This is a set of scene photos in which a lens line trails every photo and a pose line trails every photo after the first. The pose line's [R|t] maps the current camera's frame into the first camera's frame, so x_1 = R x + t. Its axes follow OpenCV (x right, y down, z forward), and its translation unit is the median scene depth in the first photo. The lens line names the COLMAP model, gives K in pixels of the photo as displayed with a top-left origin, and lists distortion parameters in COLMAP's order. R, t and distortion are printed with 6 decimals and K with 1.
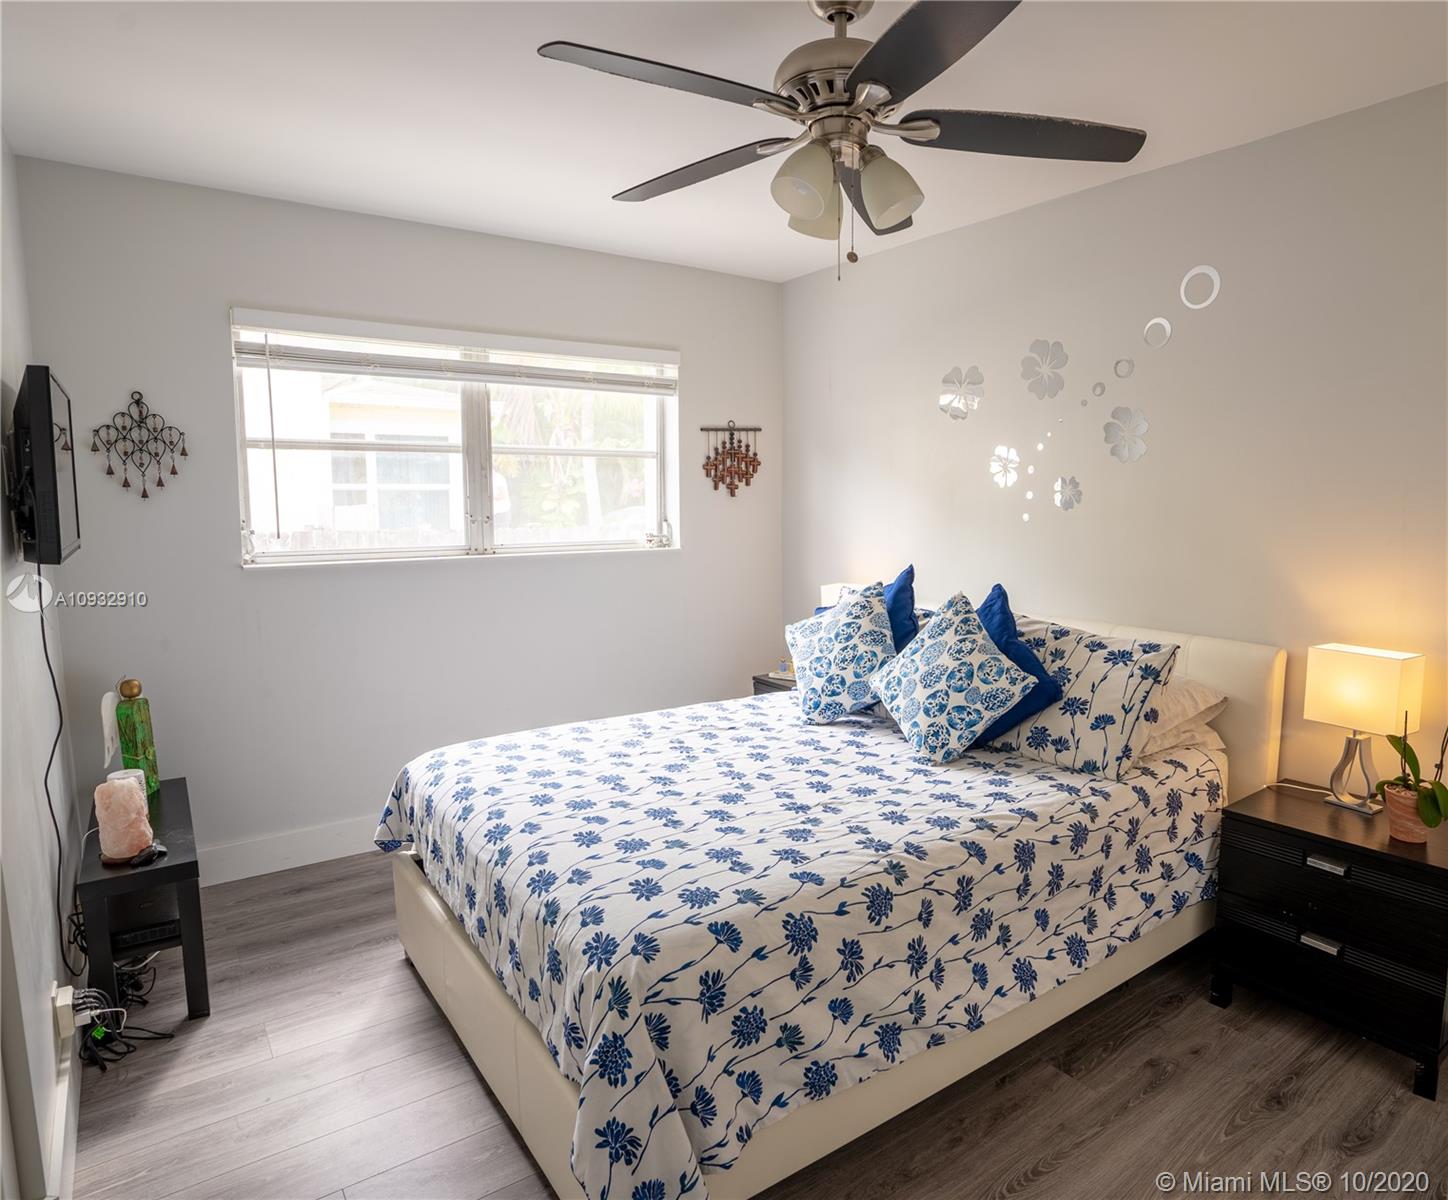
lens RADIAL K [[861.6, 0, 724.0], [0, 861.6, 600.0], [0, 0, 1]] dist [-0.004564, -0.000627]
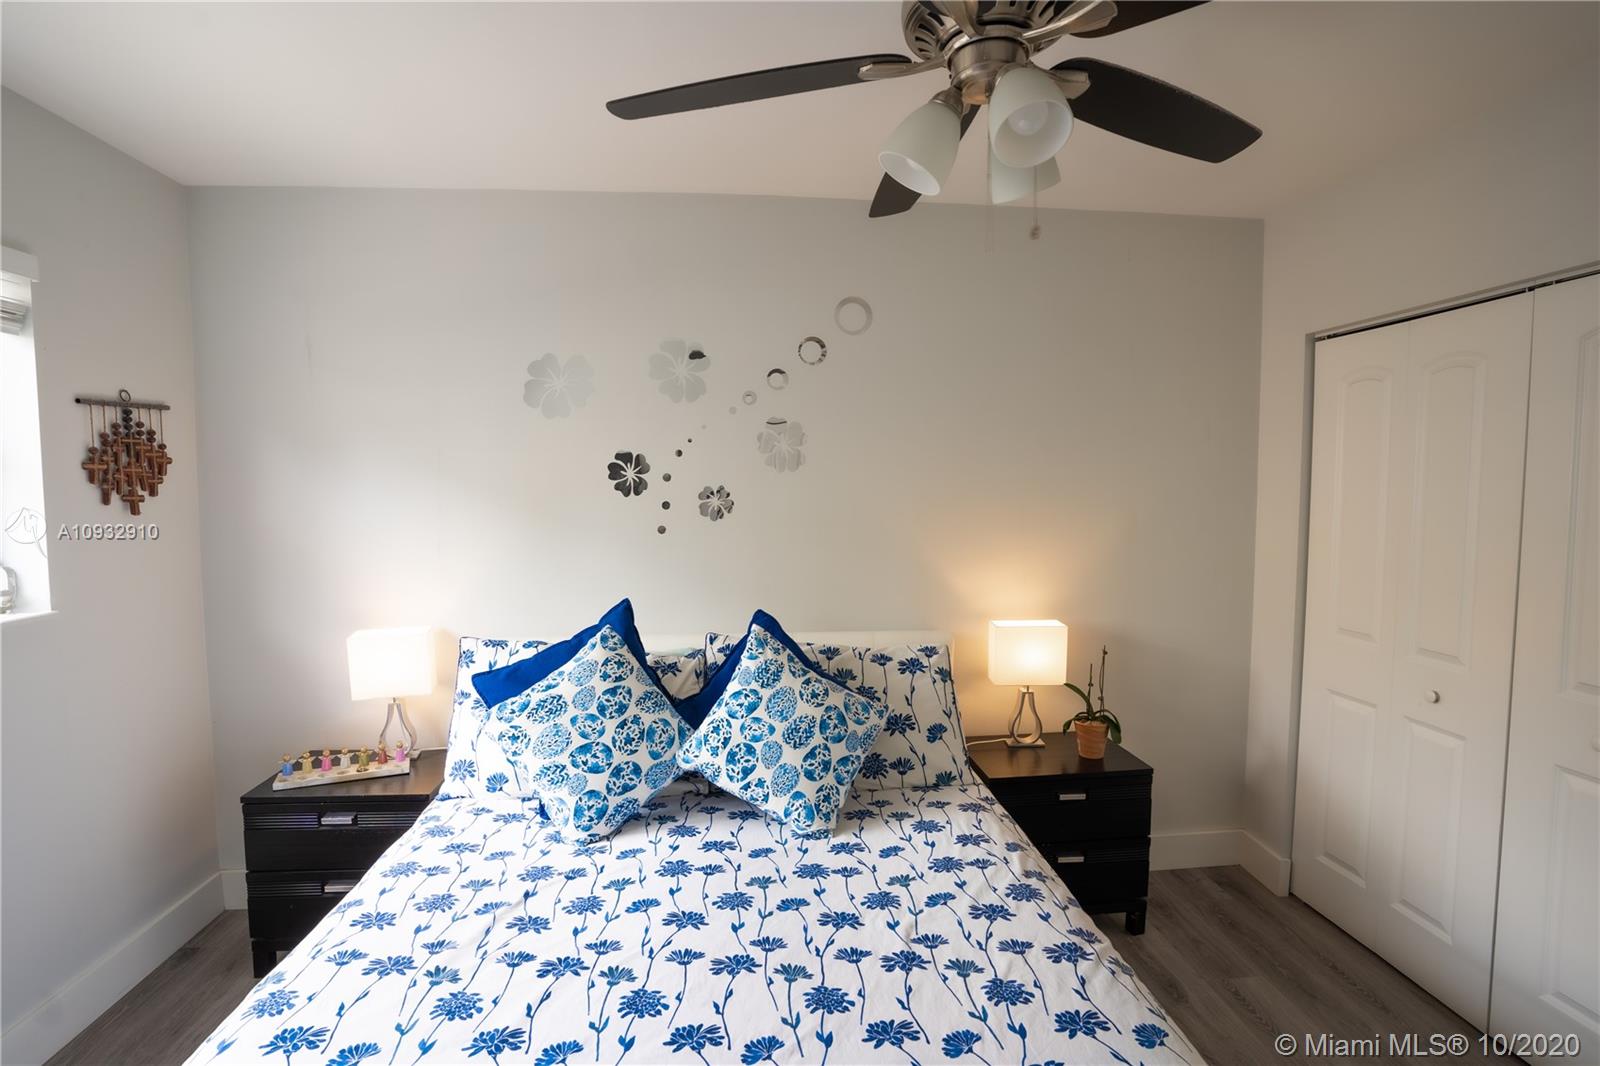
lens RADIAL K [[815.7, 0, 800.0], [0, 815.7, 533.0], [0, 0, 1]] dist [-0.074697, 0.053775]
pose [[0.503498, -0.055379, 0.862220, -0.408721], [0.107583, 0.994196, 0.001032, -0.099889], [-0.857272, 0.092240, 0.506533, 0.552316]]
